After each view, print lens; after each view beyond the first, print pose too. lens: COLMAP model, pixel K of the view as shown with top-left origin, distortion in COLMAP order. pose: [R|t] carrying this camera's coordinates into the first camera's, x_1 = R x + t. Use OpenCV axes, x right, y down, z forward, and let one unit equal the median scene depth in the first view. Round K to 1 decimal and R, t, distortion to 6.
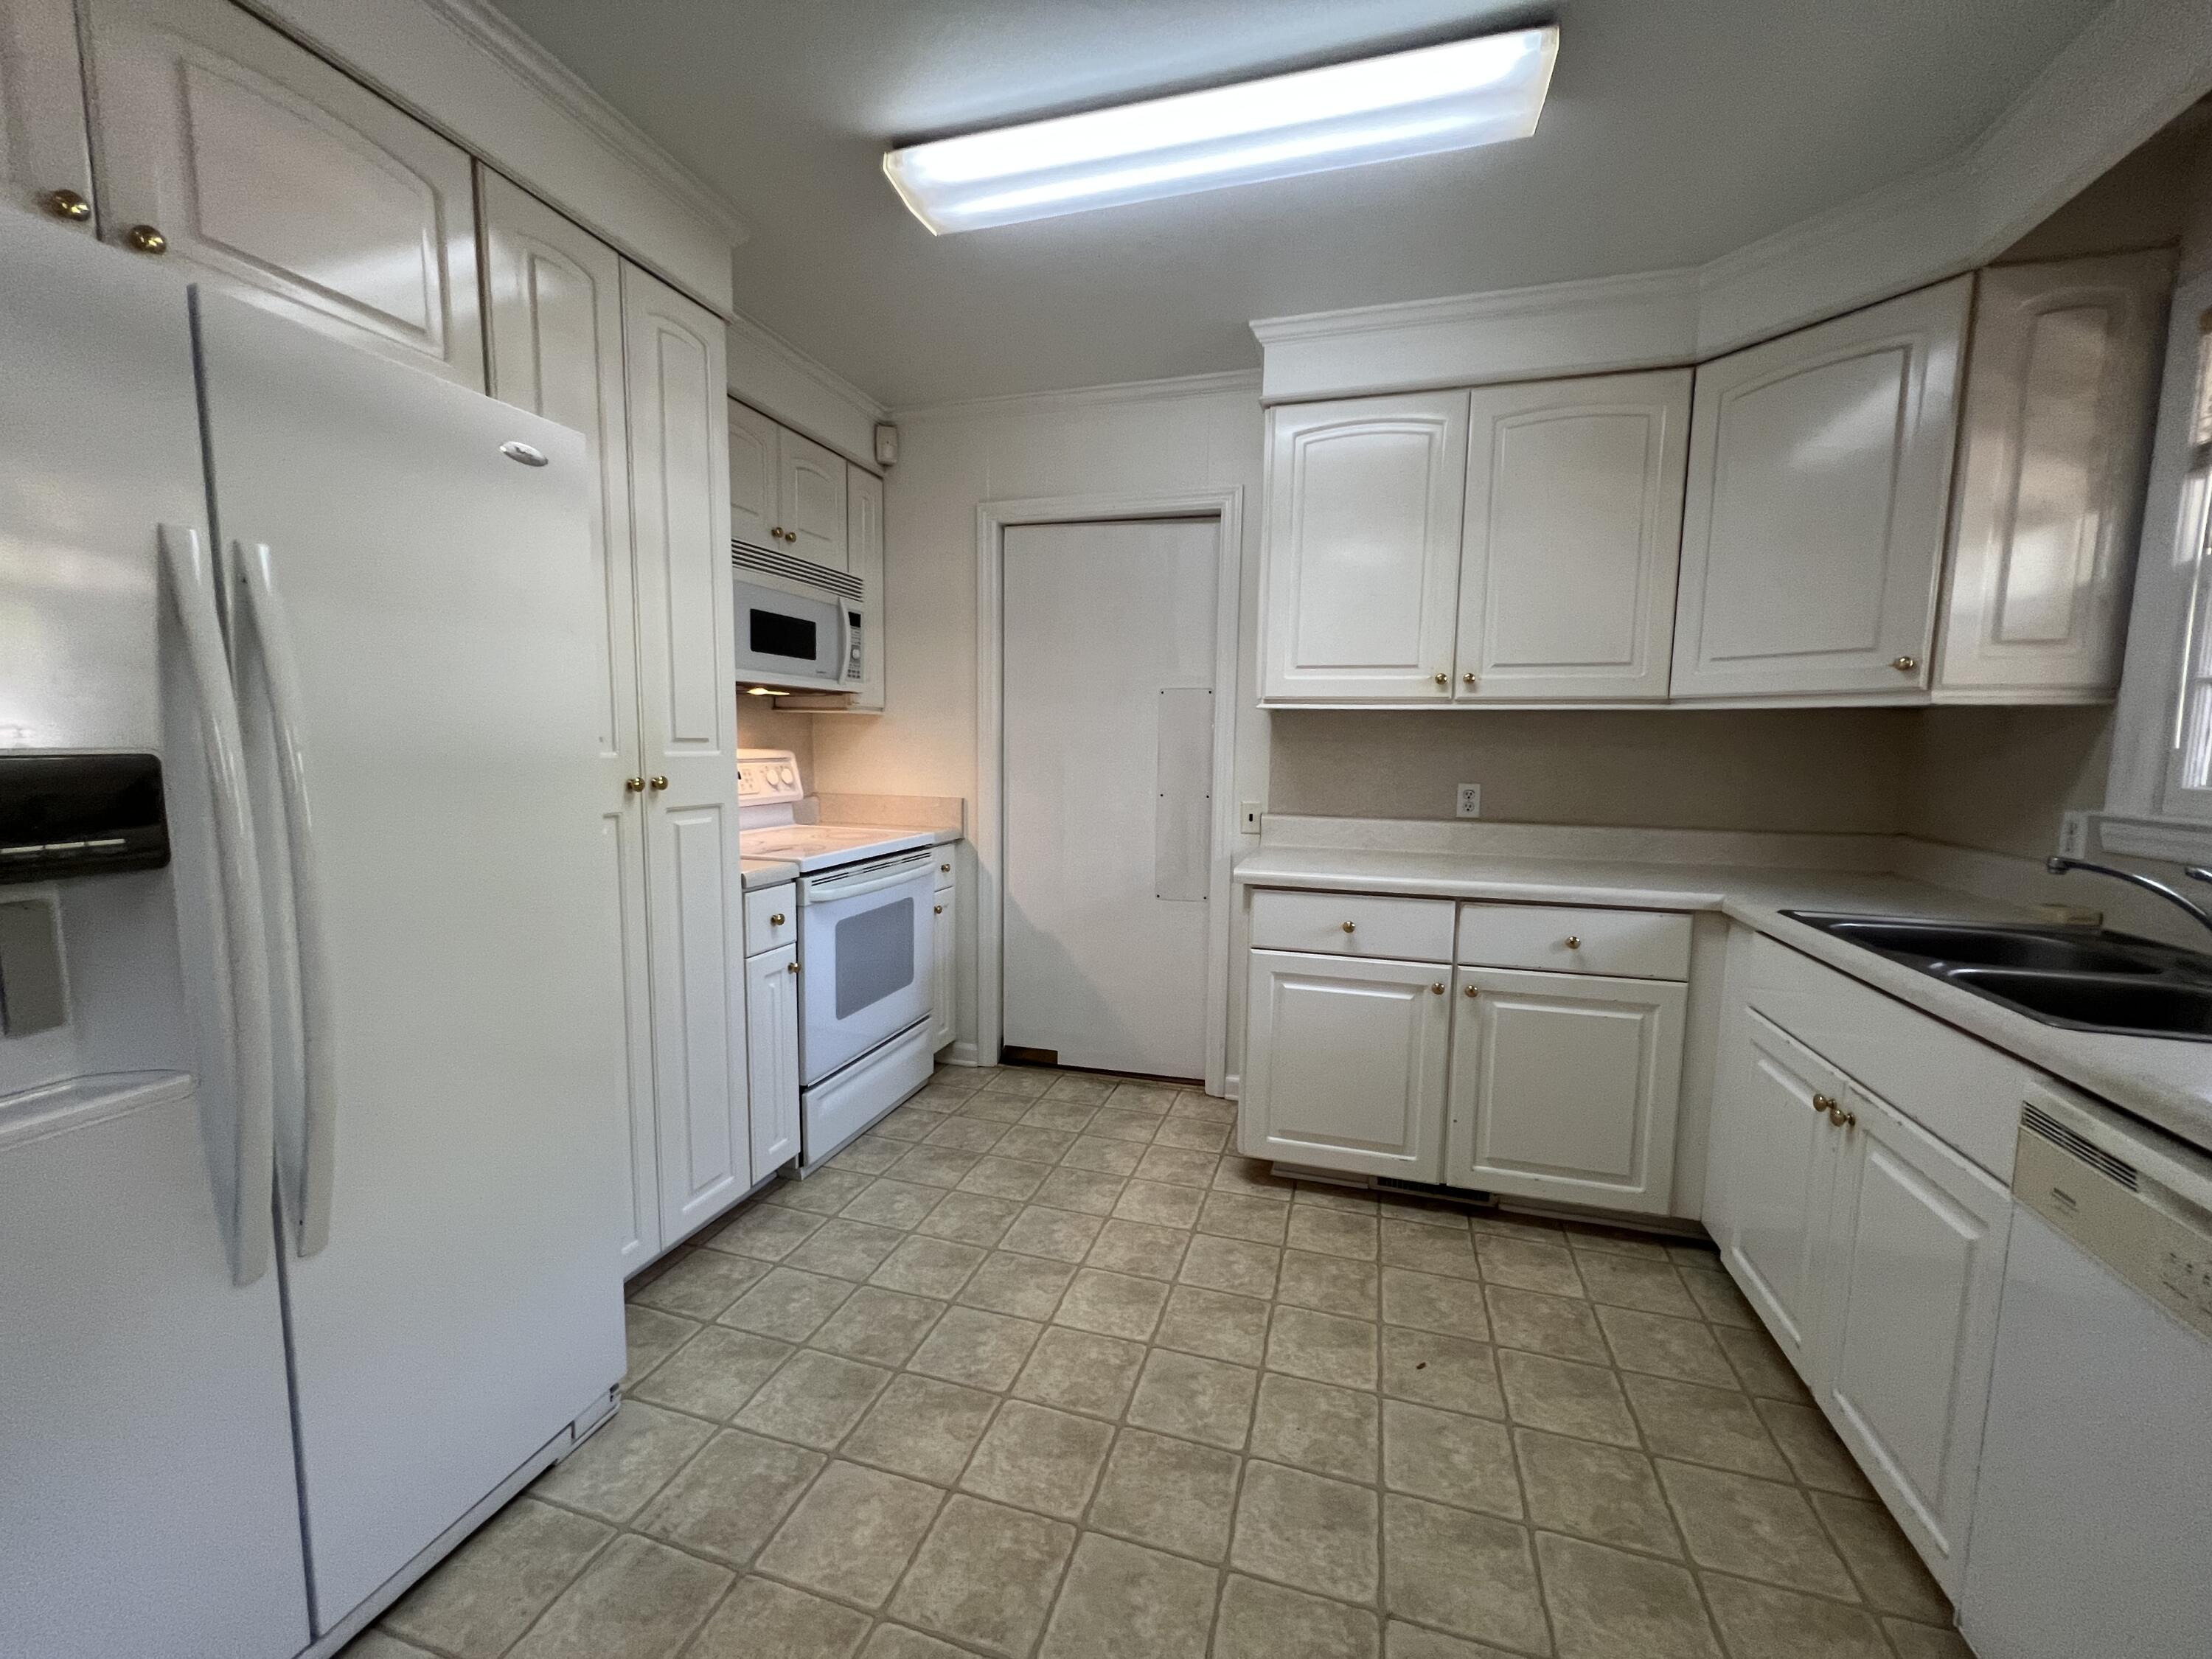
lens RADIAL K [[888.1, 0, 1101.1], [0, 888.1, 834.9], [0, 0, 1]] dist [-0.000354, -0.000181]
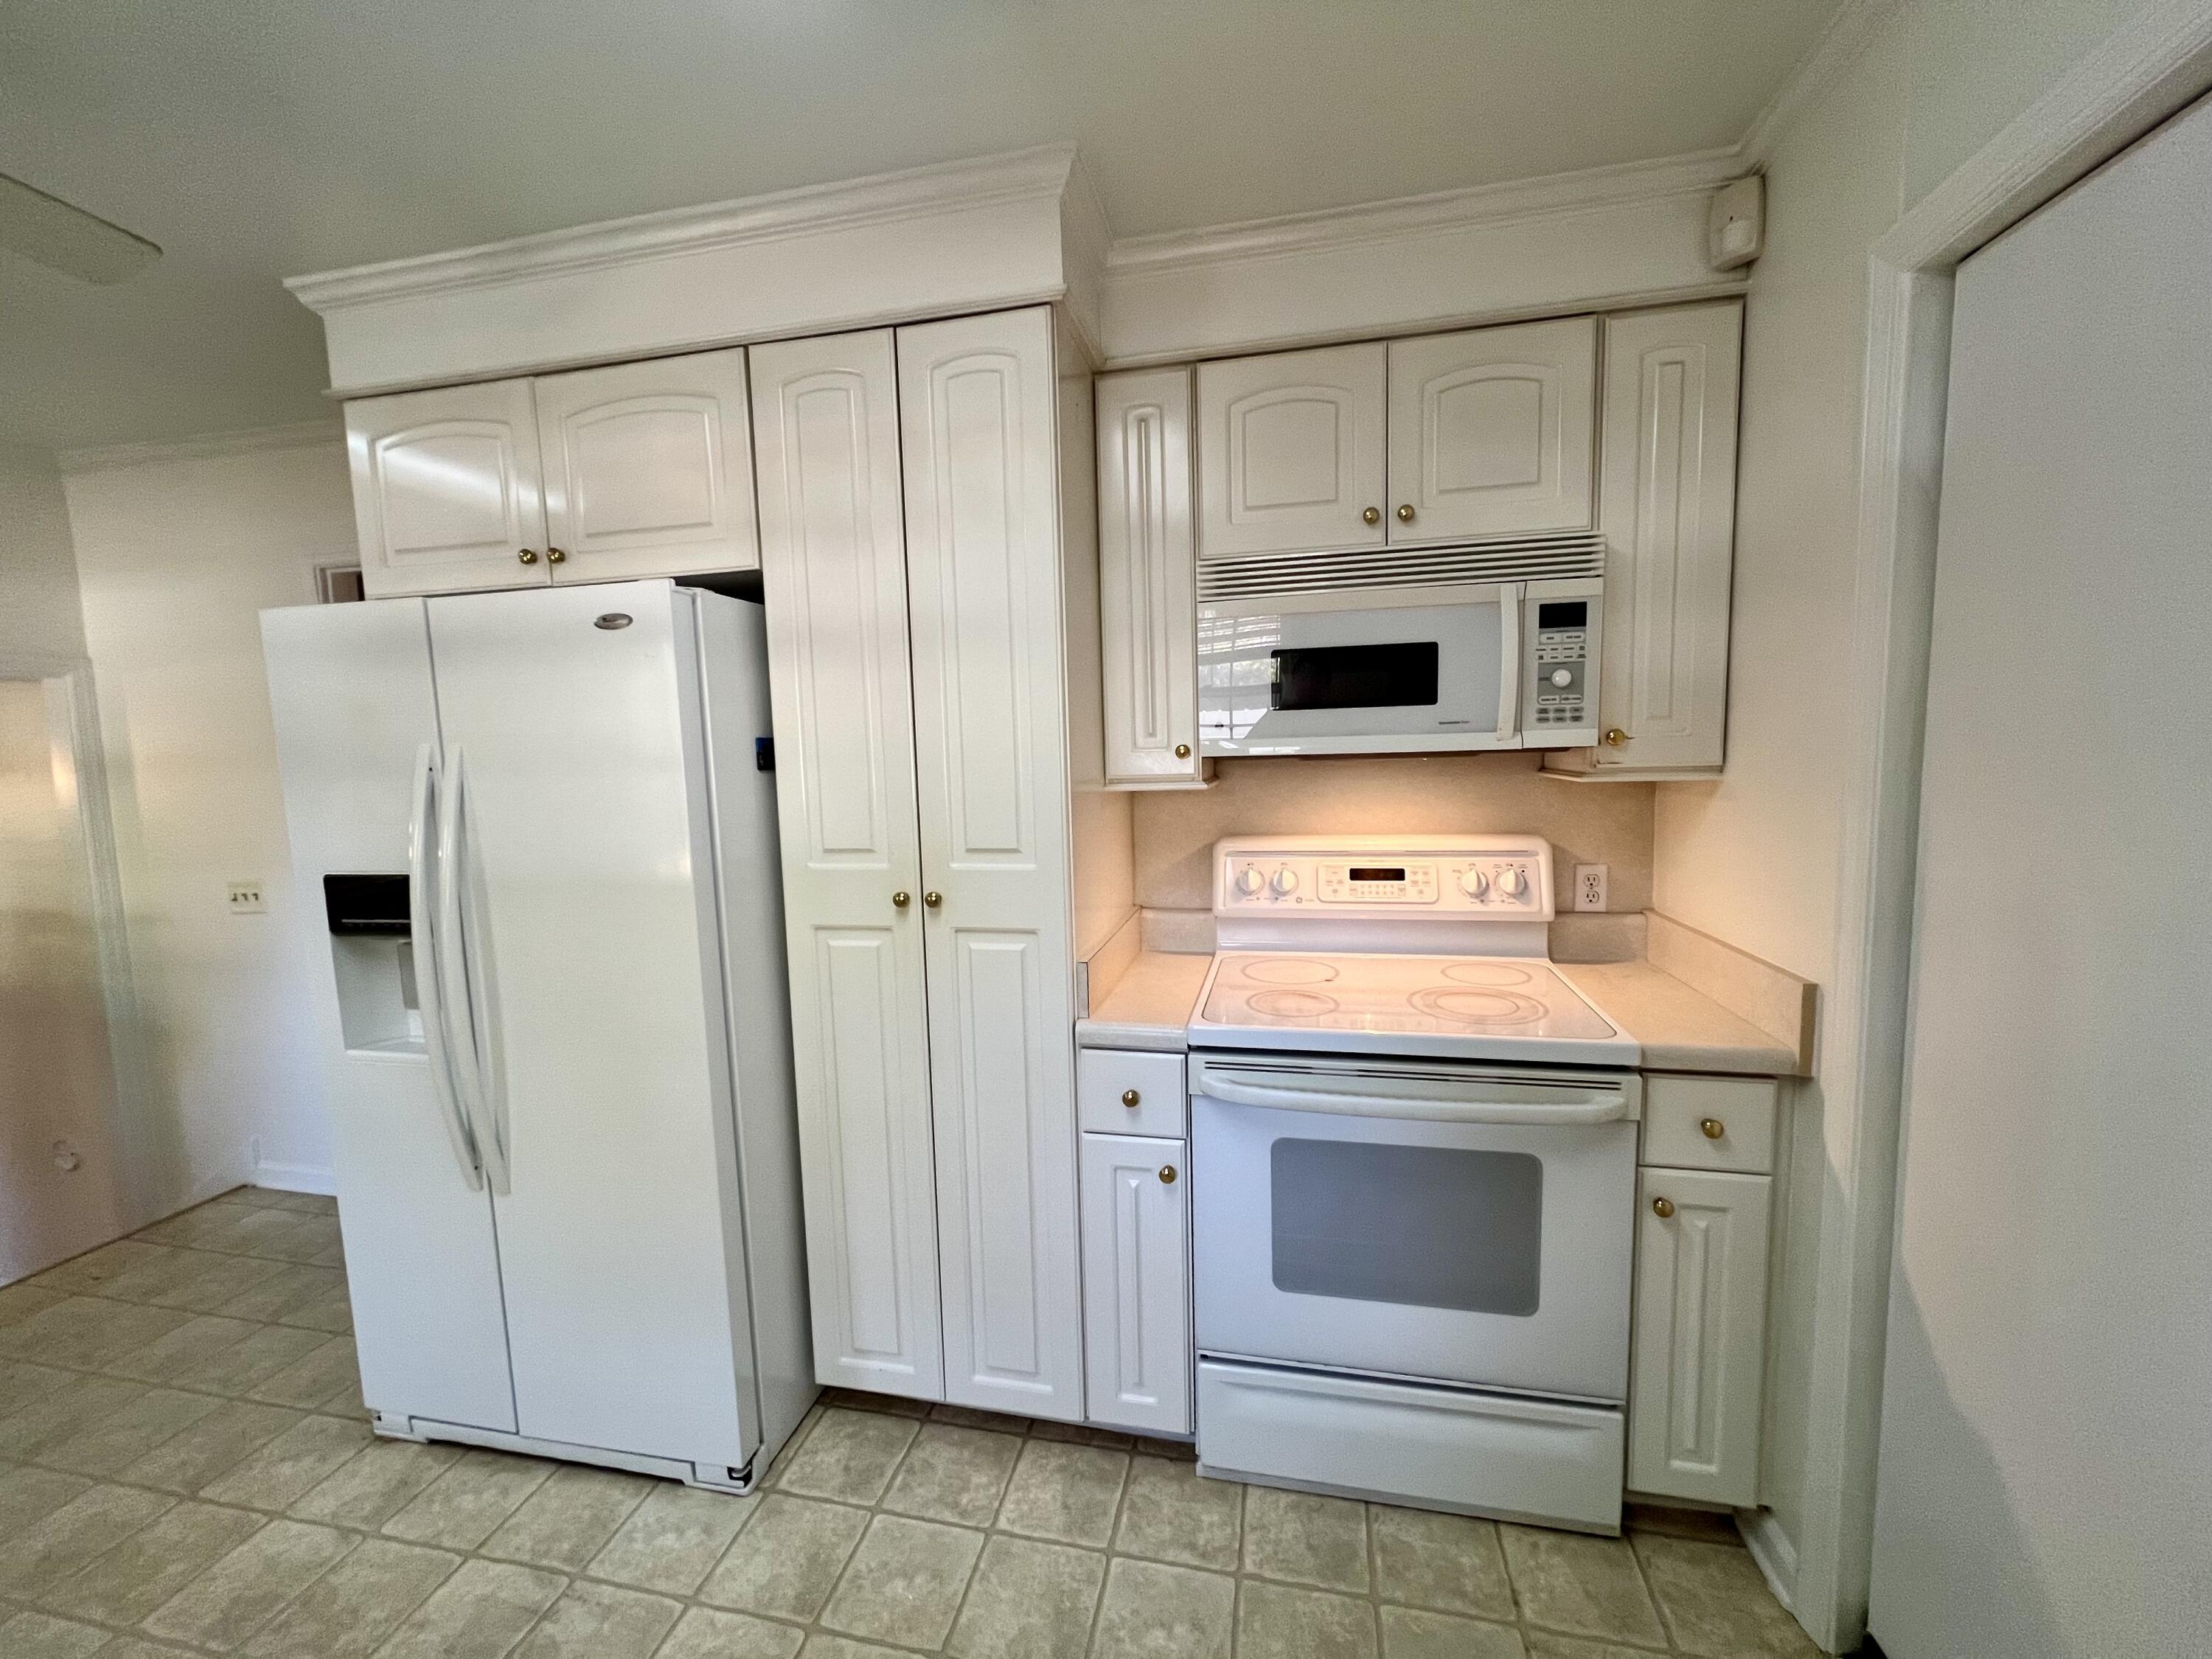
lens RADIAL K [[881.4, 0, 1104.8], [0, 881.4, 837.6], [0, 0, 1]] dist [-0.000767, 0.000028]
pose [[0.082775, 0.085756, -0.992872, 0.334882], [-0.078356, 0.993766, 0.079301, -0.174988], [0.993483, 0.071233, 0.088978, 0.933835]]
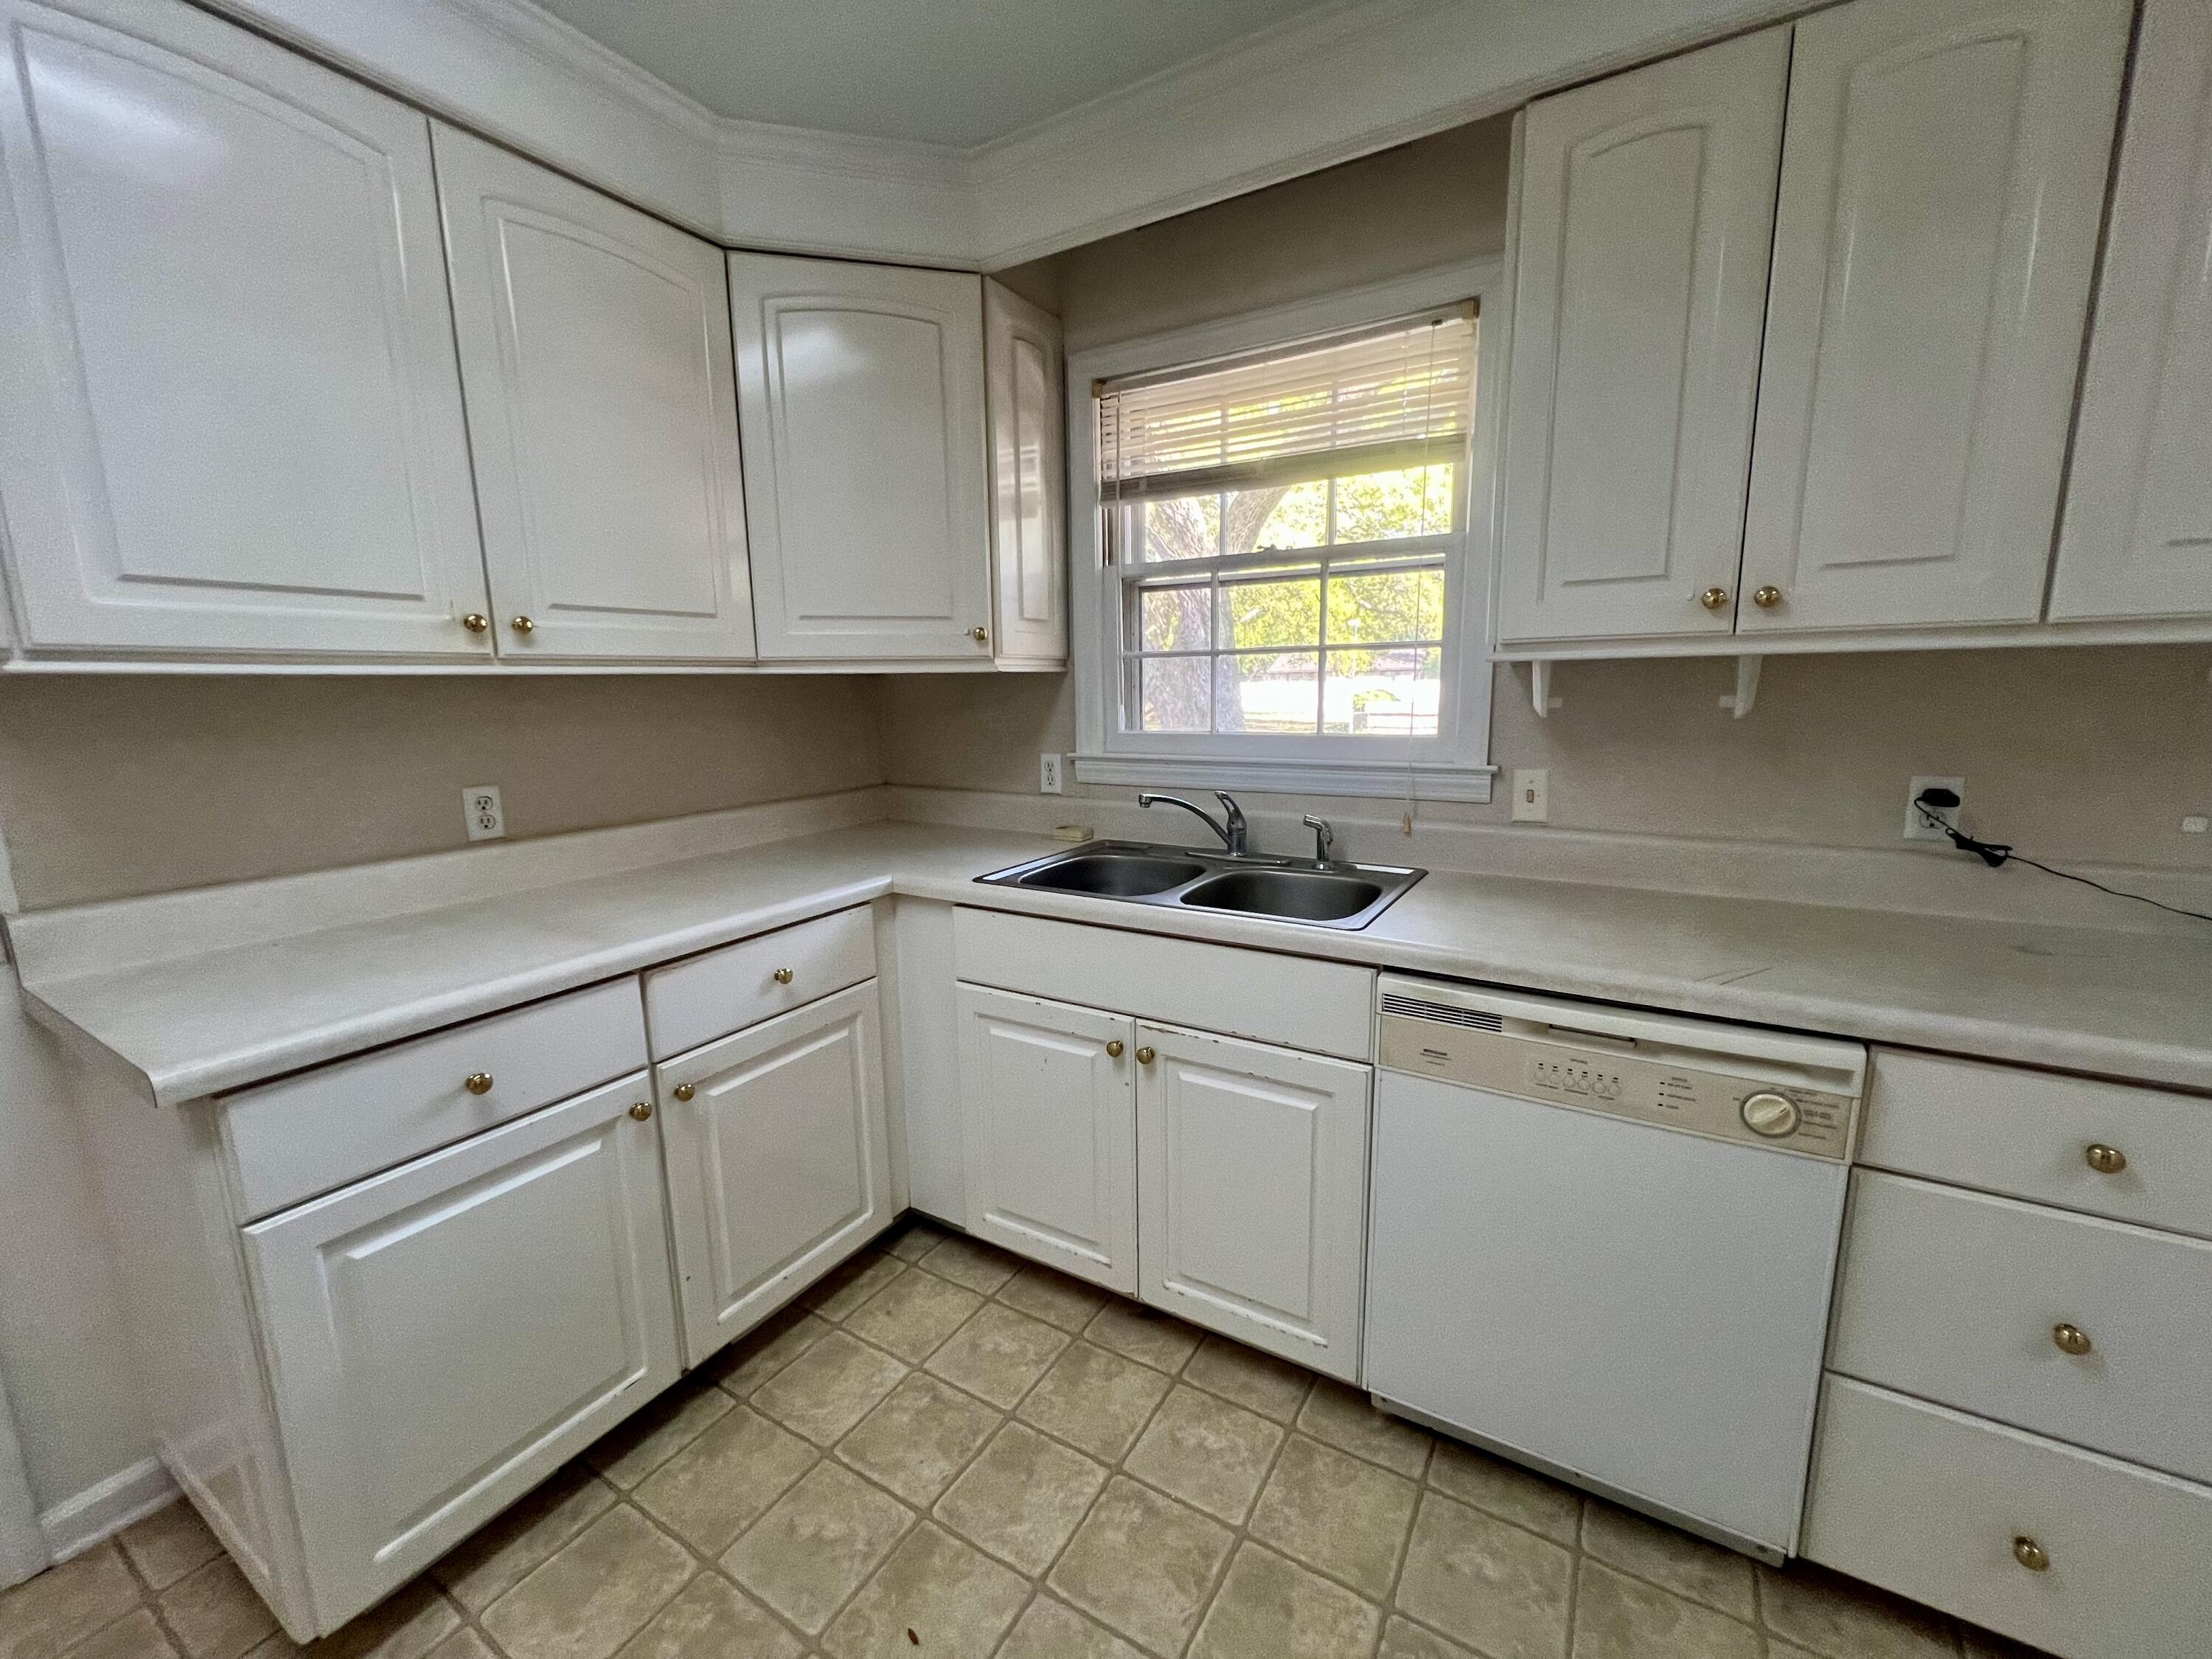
lens RADIAL K [[888.1, 0, 1101.1], [0, 888.1, 834.9], [0, 0, 1]] dist [-0.000354, -0.000181]
pose [[0.241706, -0.180674, 0.953381, -0.123357], [0.121460, 0.980419, 0.155004, -0.086414], [-0.962718, 0.078332, 0.258918, 0.503964]]
